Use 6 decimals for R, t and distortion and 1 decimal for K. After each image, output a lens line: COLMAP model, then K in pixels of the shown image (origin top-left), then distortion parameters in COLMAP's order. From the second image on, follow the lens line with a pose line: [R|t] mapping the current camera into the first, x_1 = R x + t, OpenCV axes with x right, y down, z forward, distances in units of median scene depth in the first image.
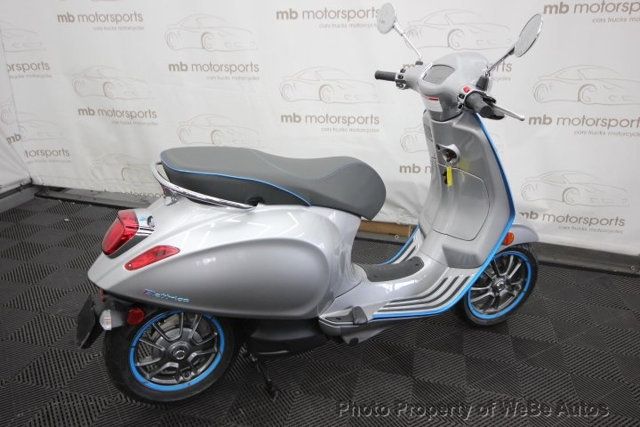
lens RADIAL K [[524.1, 0, 320.0], [0, 524.1, 213.5], [0, 0, 1]] dist [-0.003760, 0.050568]
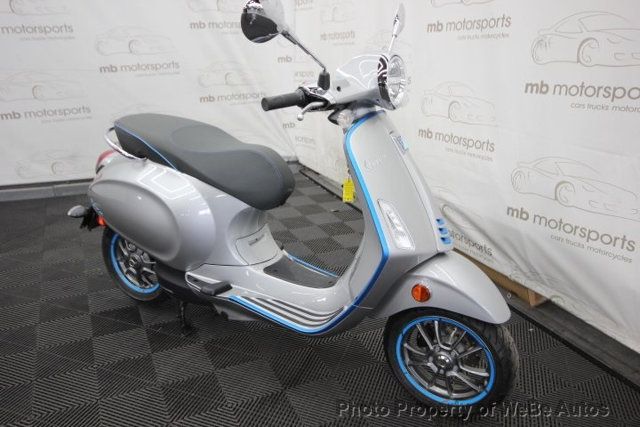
lens RADIAL K [[500.5, 0, 320.0], [0, 500.5, 213.5], [0, 0, 1]] dist [0.014341, 0.011745]
pose [[0.620840, 0.250229, -0.742928, 0.601660], [-0.293277, 0.953009, 0.075906, -0.058441], [0.727012, 0.170758, 0.665053, 0.290589]]
